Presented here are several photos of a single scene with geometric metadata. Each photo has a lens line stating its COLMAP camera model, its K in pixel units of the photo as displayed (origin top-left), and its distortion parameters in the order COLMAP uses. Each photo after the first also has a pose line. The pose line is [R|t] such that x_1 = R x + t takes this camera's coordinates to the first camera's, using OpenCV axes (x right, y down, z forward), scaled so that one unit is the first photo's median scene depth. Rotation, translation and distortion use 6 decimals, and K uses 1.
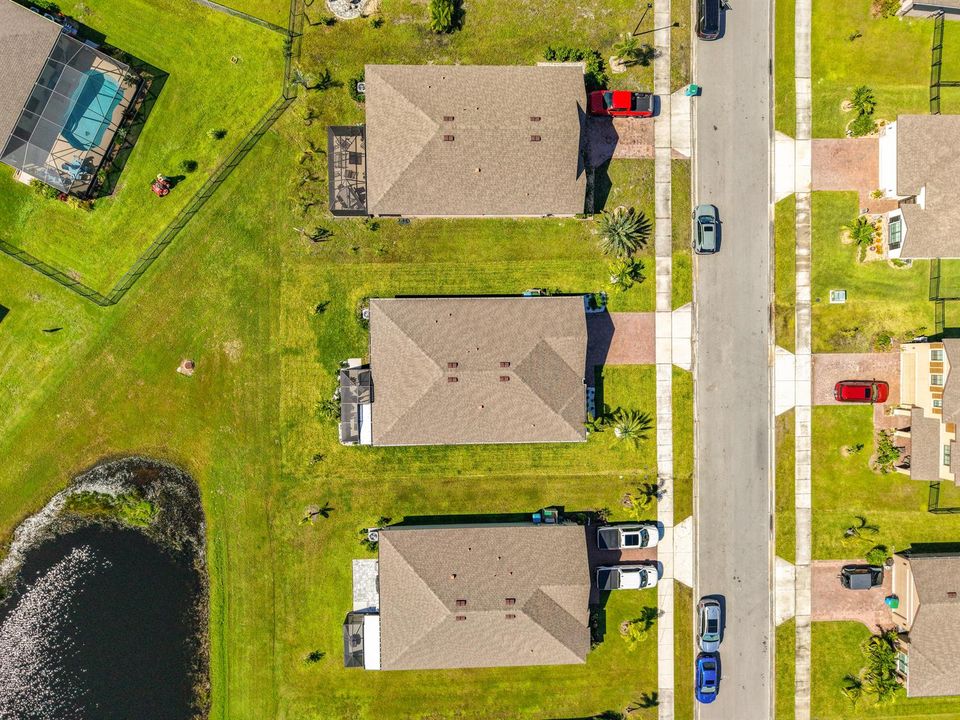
lens RADIAL K [[676.0, 0, 480.0], [0, 676.0, 360.0], [0, 0, 1]] dist [0.004458, -0.010740]
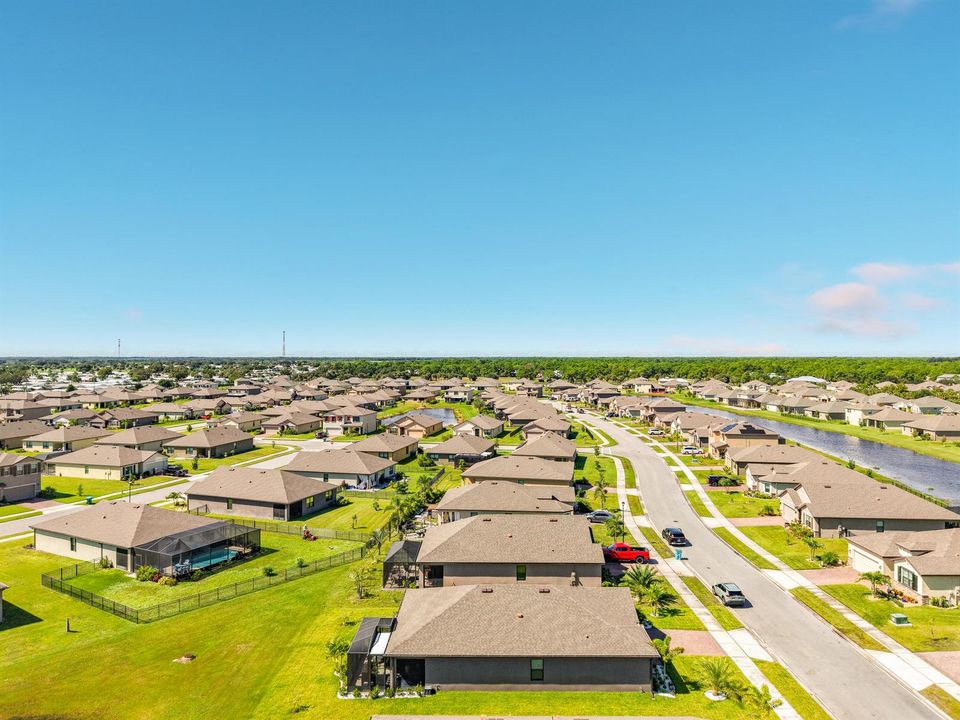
lens RADIAL K [[676.0, 0, 480.0], [0, 676.0, 360.0], [0, 0, 1]] dist [0.004458, -0.010740]
pose [[0.998984, -0.040042, -0.020696, -0.017598], [-0.022164, -0.036557, -0.999086, 0.877287], [0.039249, 0.998529, -0.037408, 0.660139]]
